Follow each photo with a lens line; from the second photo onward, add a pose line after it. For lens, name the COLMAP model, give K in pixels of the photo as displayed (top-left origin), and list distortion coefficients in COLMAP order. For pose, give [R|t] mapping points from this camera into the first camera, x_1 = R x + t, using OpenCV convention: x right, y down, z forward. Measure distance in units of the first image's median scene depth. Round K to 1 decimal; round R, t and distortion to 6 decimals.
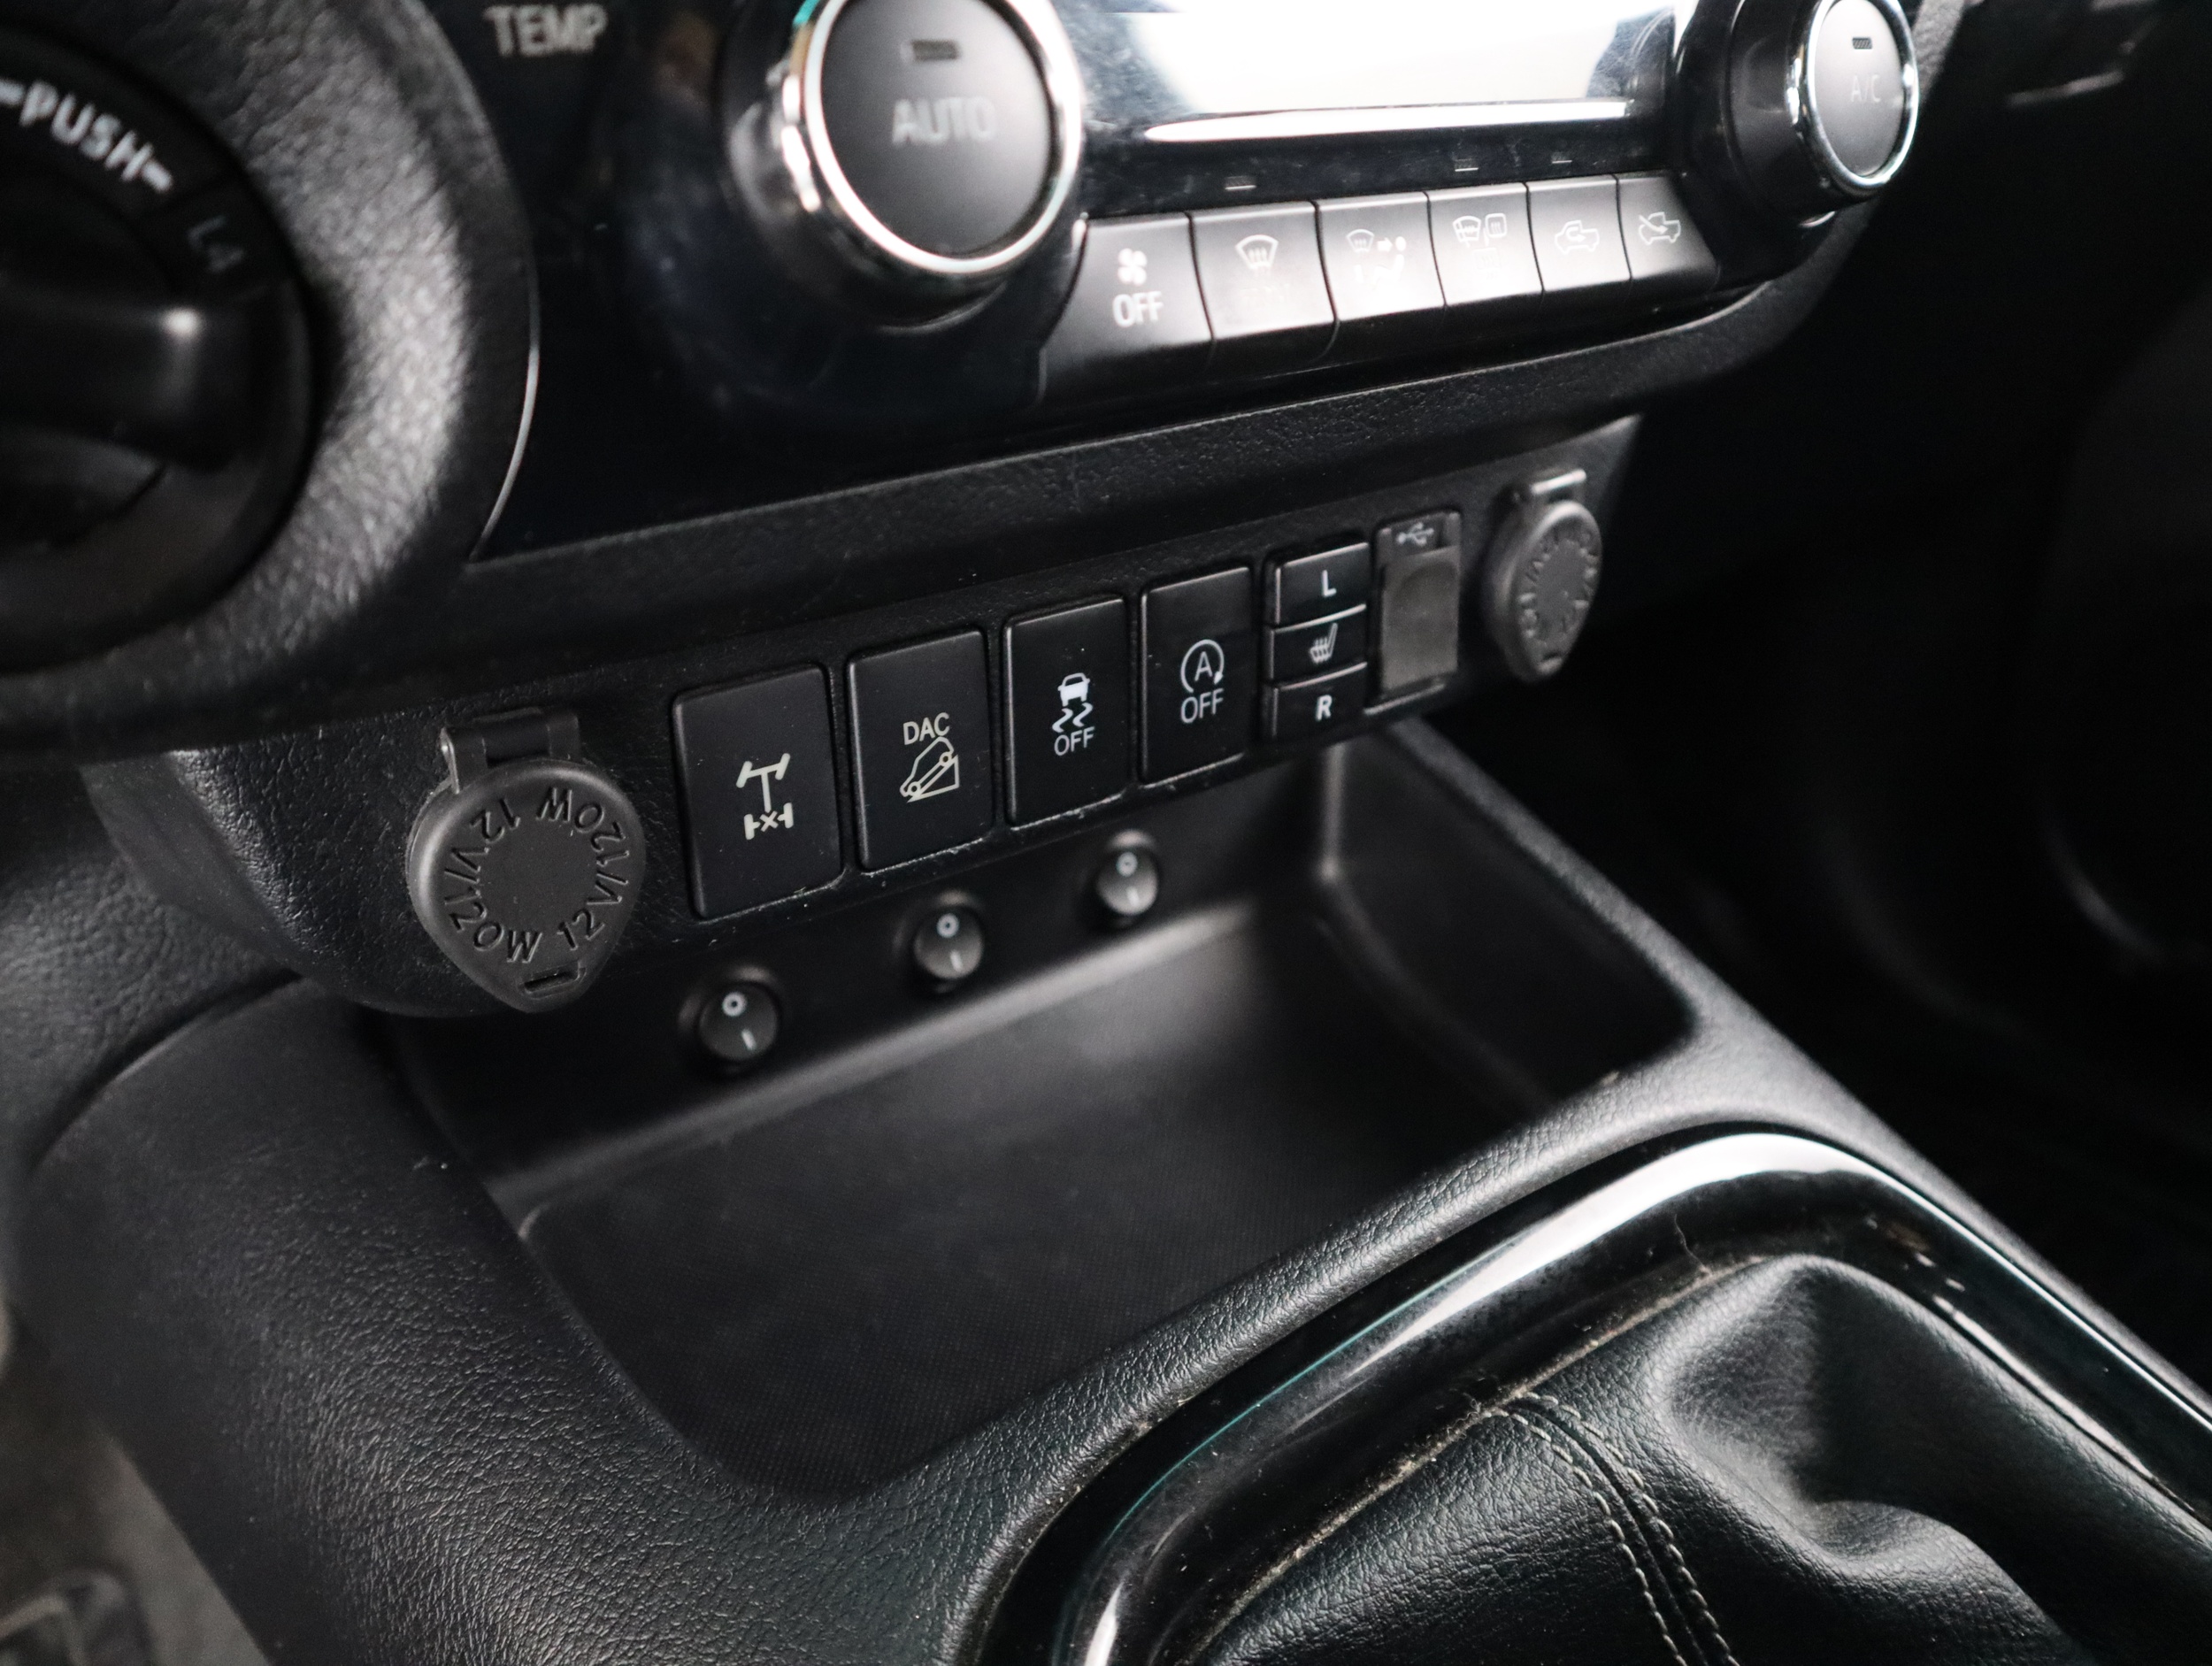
lens RADIAL K [[1738.5, 0, 1106.0], [0, 1738.5, 833.0], [0, 0, 1]] dist [-0.128274, 0.094820]
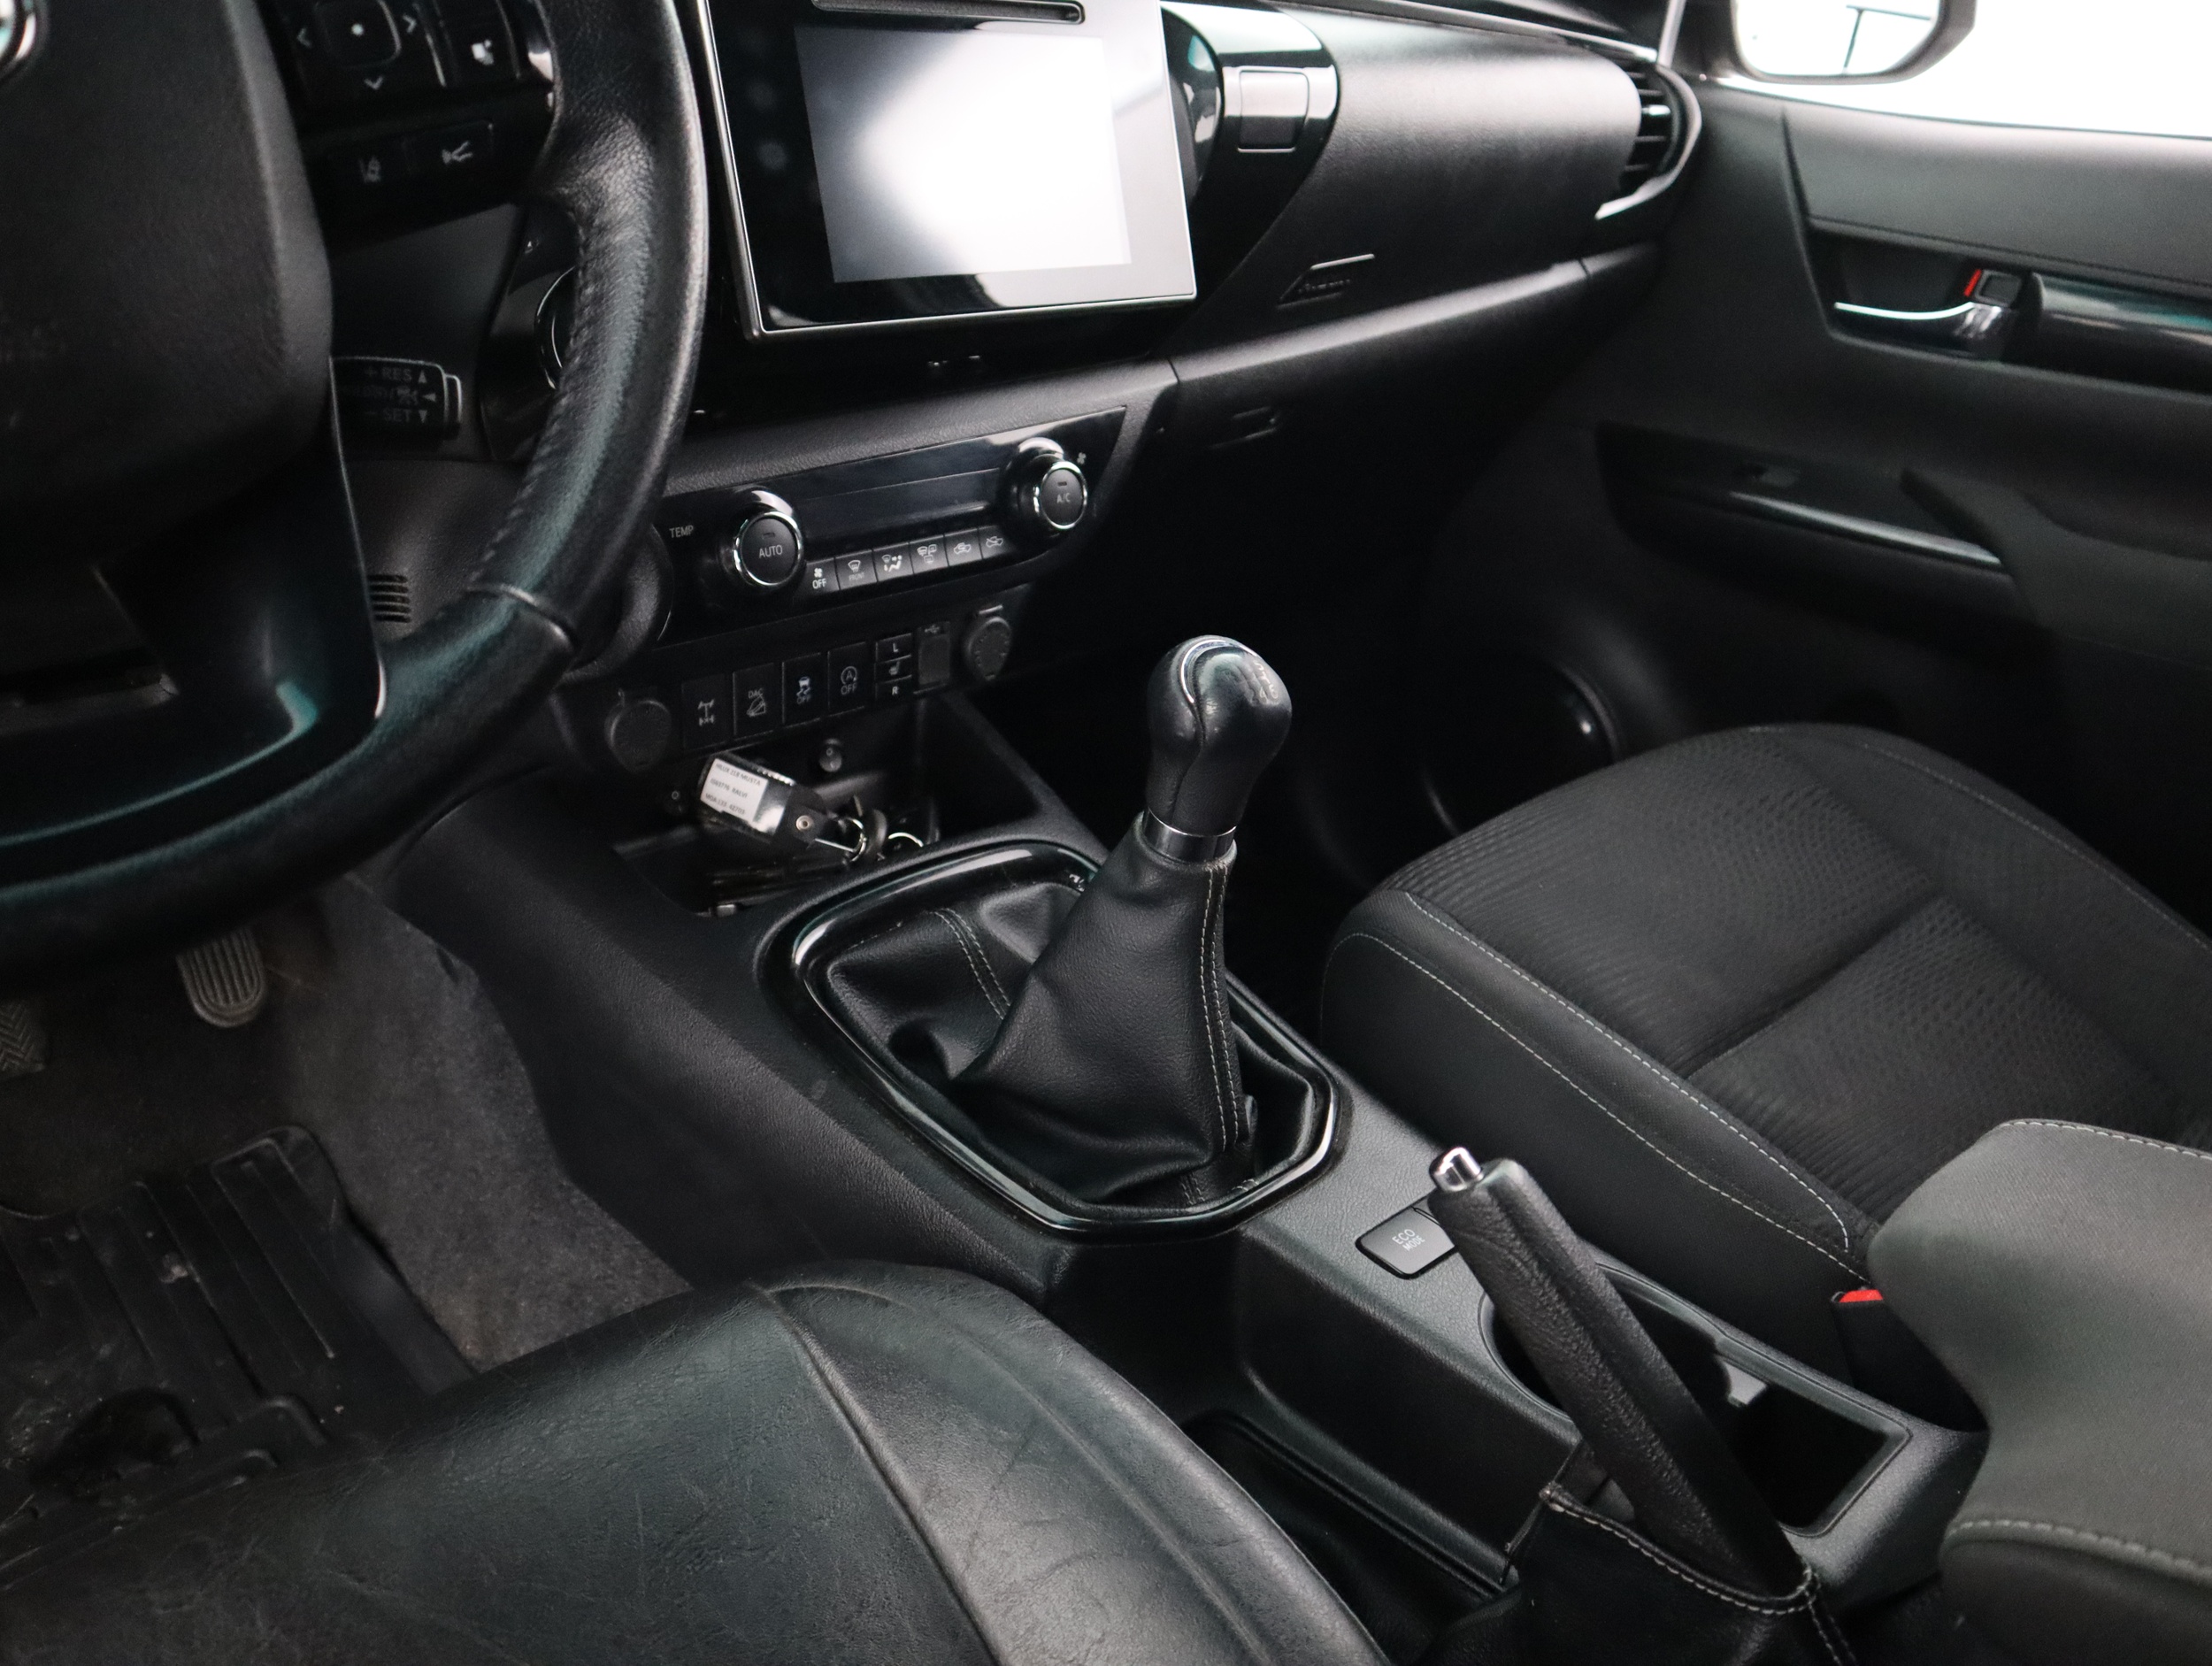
lens RADIAL K [[1738.5, 0, 1106.0], [0, 1738.5, 833.0], [0, 0, 1]] dist [-0.128274, 0.094820]
pose [[0.991575, 0.025600, 0.126982, 0.132536], [-0.027160, 0.999575, 0.010566, 0.140881], [-0.126658, -0.013926, 0.991849, -2.165905]]
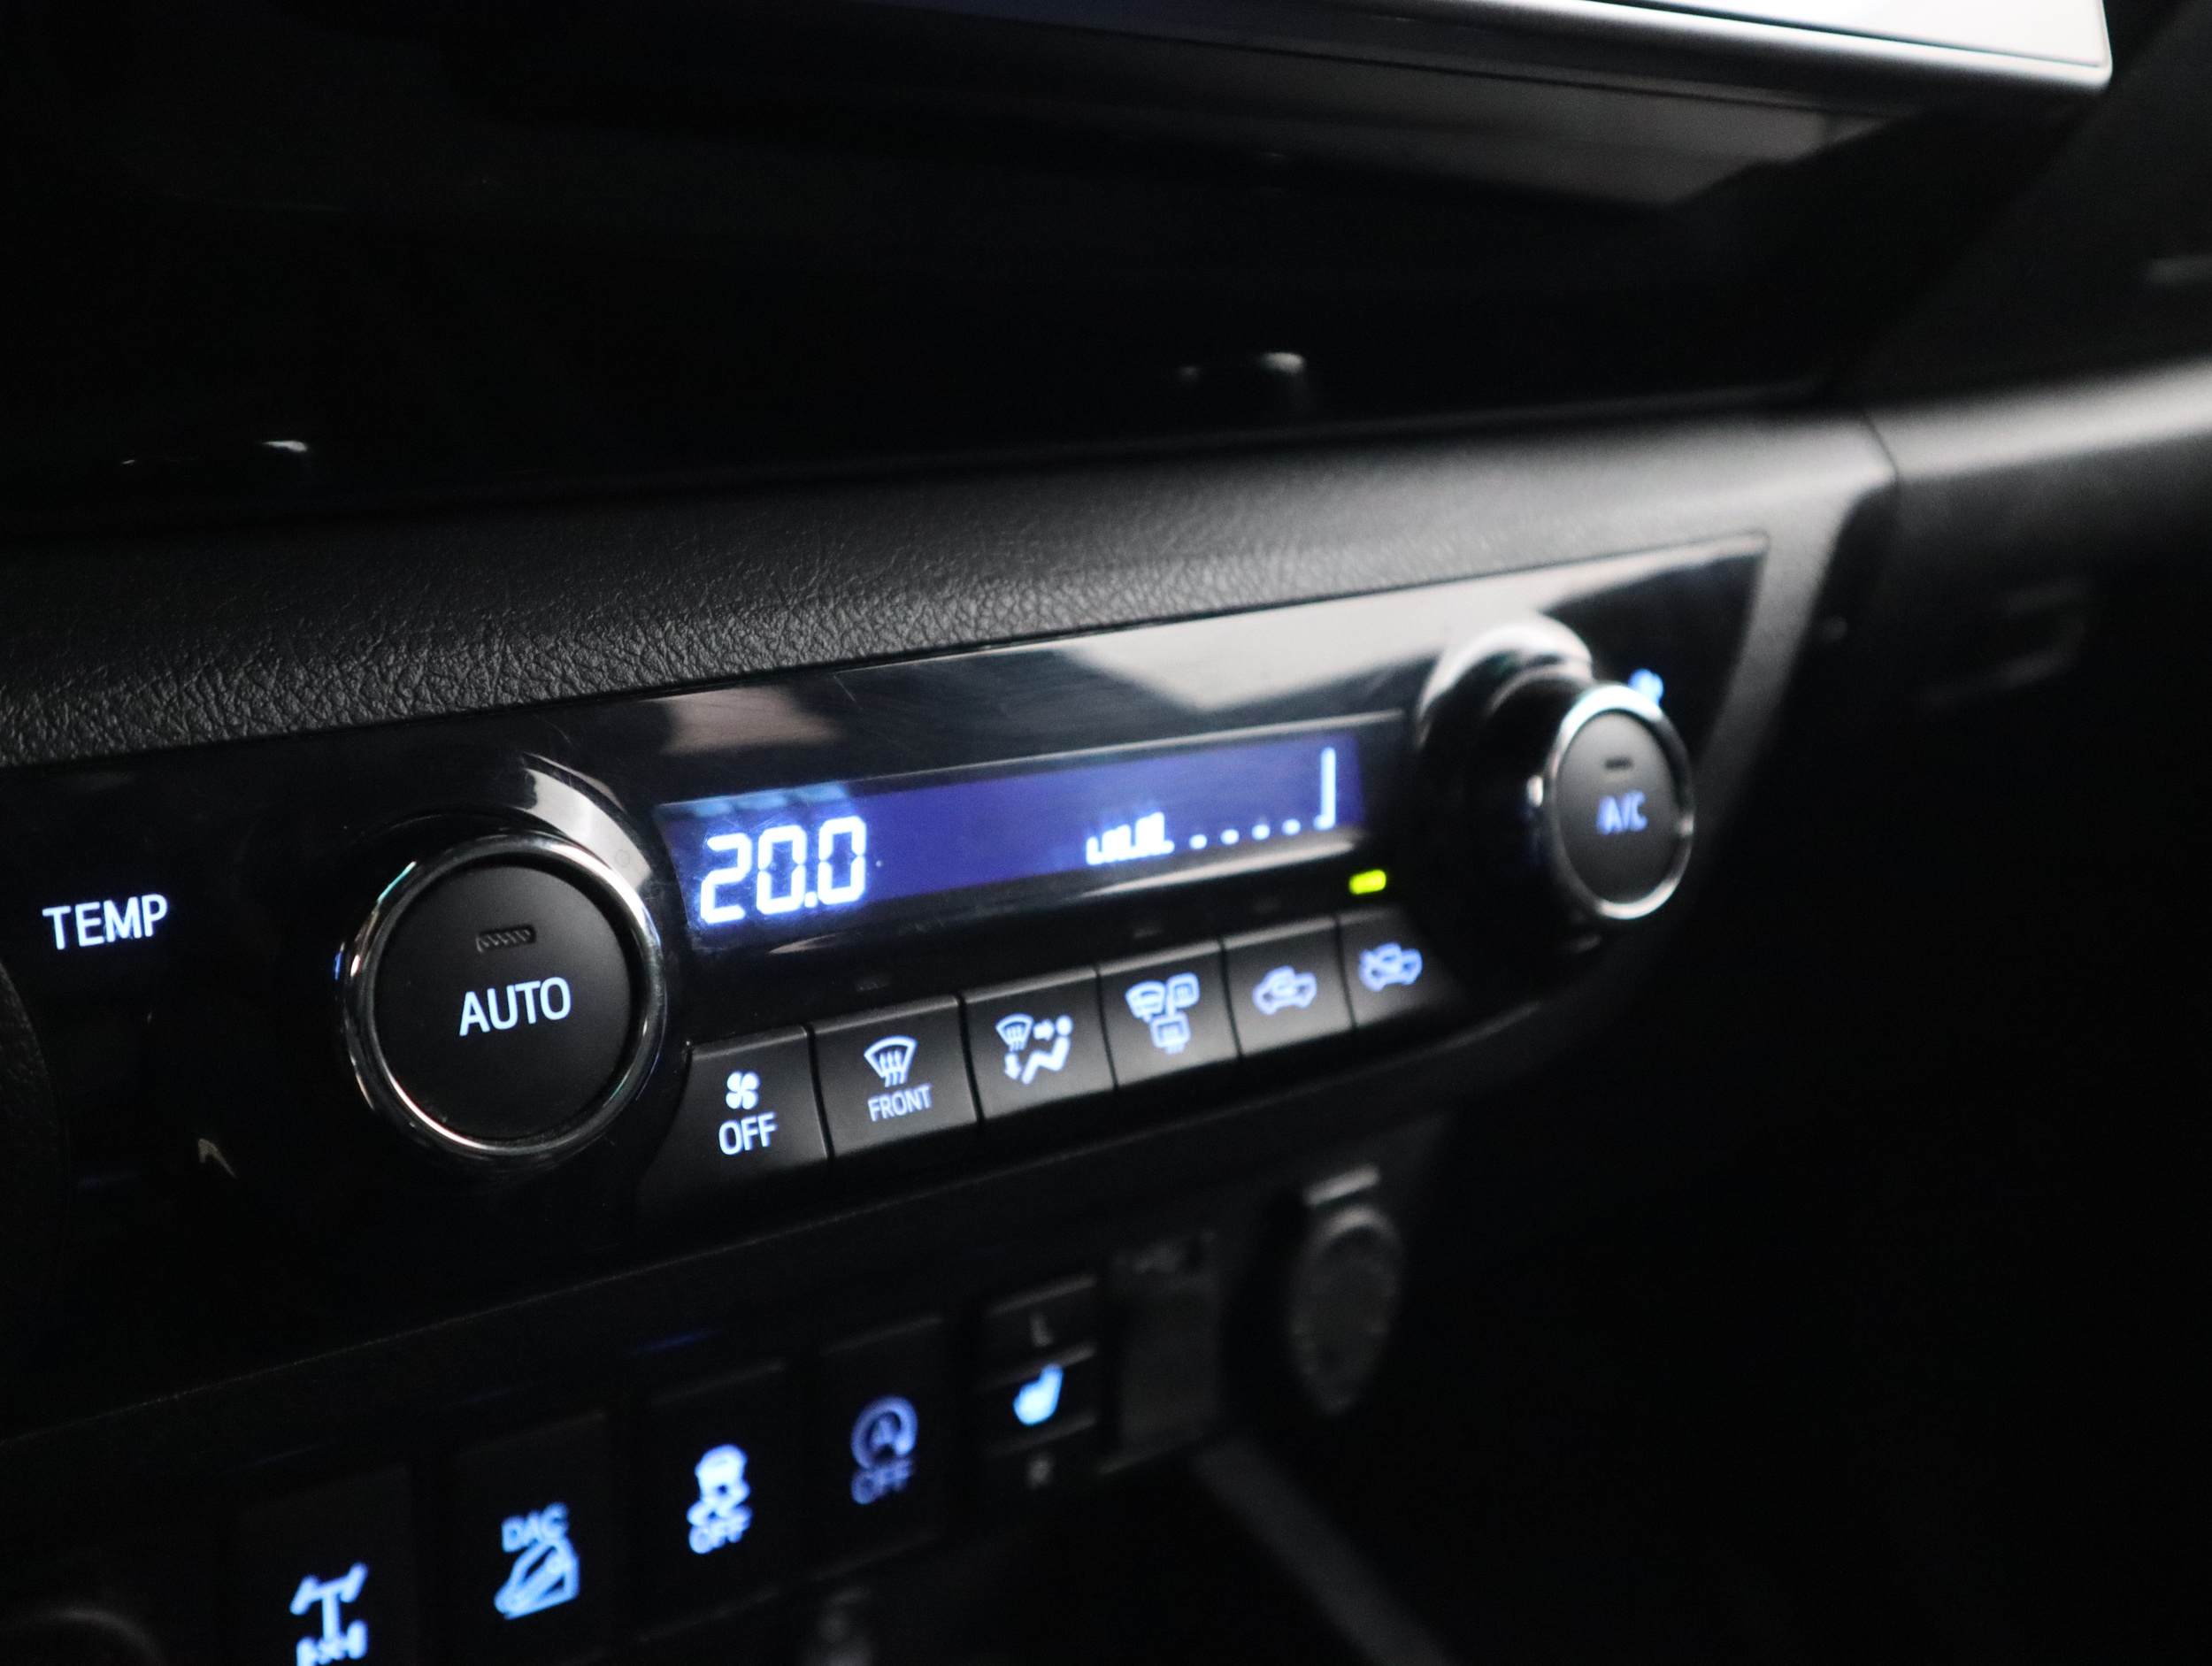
lens RADIAL K [[2481.5, 0, 1106.0], [0, 2481.5, 833.0], [0, 0, 1]] dist [0.012582, -0.020644]
pose [[0.998795, 0.030683, 0.038300, 0.119691], [-0.021515, 0.975215, -0.220210, -0.129183], [-0.044108, 0.219120, 0.974700, -0.280655]]
